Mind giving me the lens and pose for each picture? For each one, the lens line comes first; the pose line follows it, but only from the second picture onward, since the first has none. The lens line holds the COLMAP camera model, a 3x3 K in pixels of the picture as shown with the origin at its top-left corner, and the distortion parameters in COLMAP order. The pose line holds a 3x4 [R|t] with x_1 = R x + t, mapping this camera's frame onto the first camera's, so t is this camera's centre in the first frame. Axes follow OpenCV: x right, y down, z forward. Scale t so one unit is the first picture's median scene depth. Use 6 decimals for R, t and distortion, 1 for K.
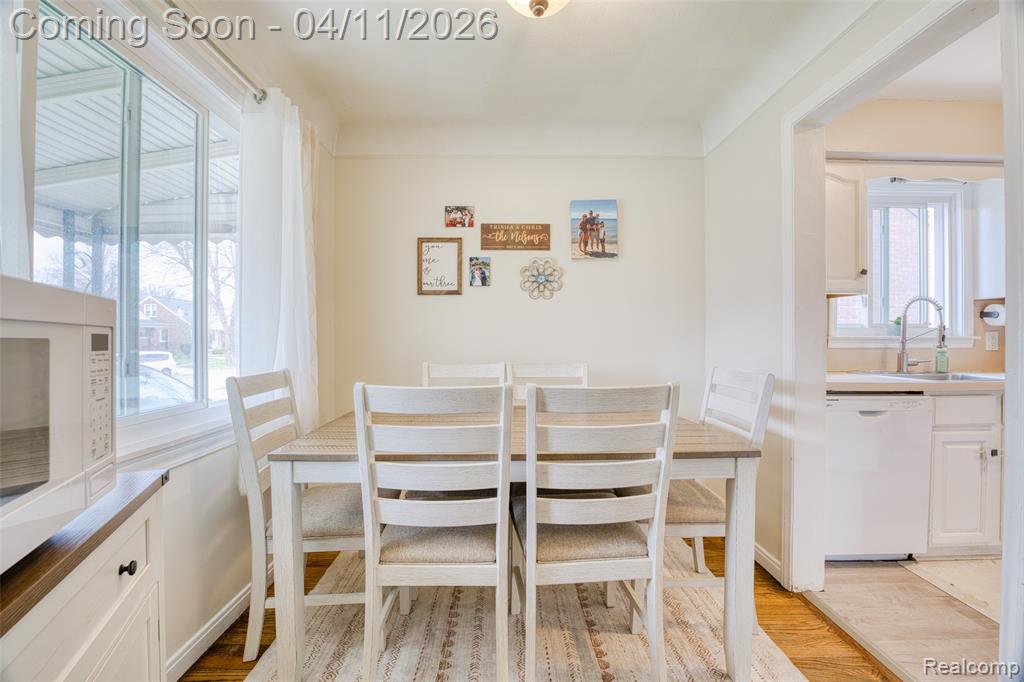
lens RADIAL K [[411.2, 0, 506.0], [0, 411.2, 337.6], [0, 0, 1]] dist [-0.019507, -0.000211]
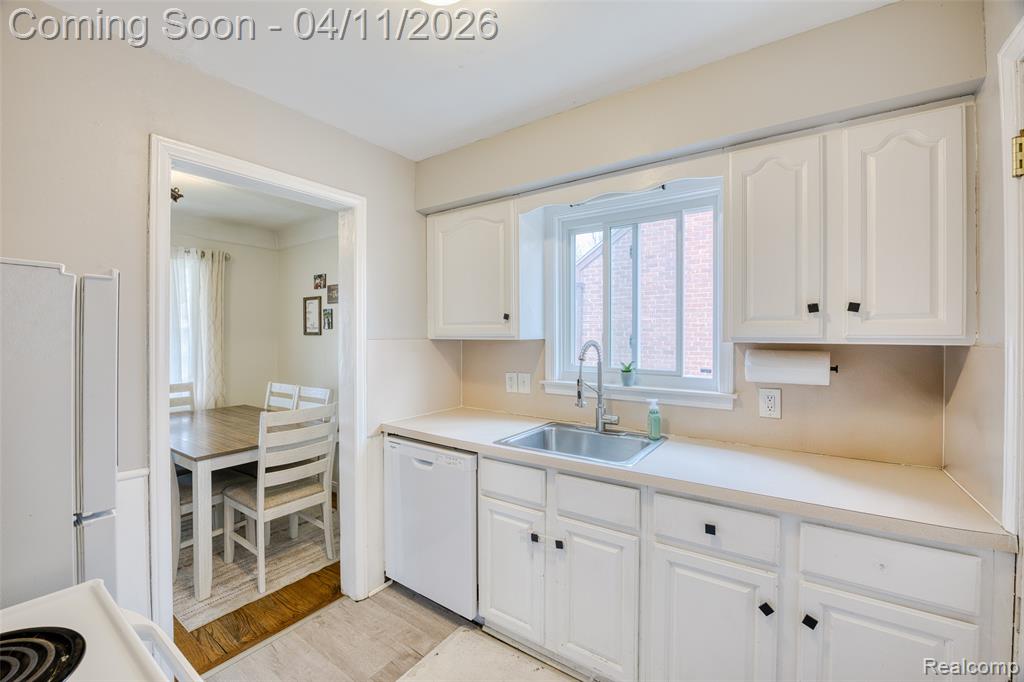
lens RADIAL K [[411.2, 0, 506.0], [0, 411.2, 337.6], [0, 0, 1]] dist [-0.019507, -0.000211]
pose [[0.815879, 0.005410, -0.578197, 1.266721], [-0.003873, 0.999985, 0.003891, -0.103947], [0.578210, -0.000935, 0.815888, 0.196889]]
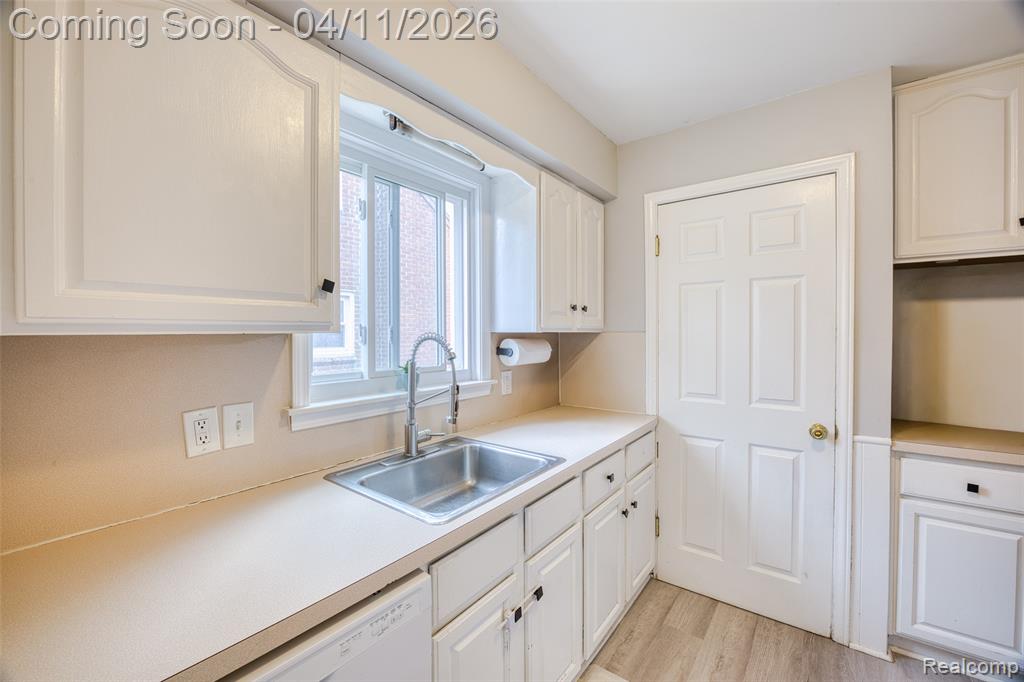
lens RADIAL K [[421.1, 0, 511.4], [0, 421.1, 336.3], [0, 0, 1]] dist [-0.020419, 0.000568]
pose [[0.611626, -0.013134, 0.791038, 0.559548], [0.006457, 0.999912, 0.011610, -0.096987], [-0.791121, -0.001993, 0.611657, 0.479326]]
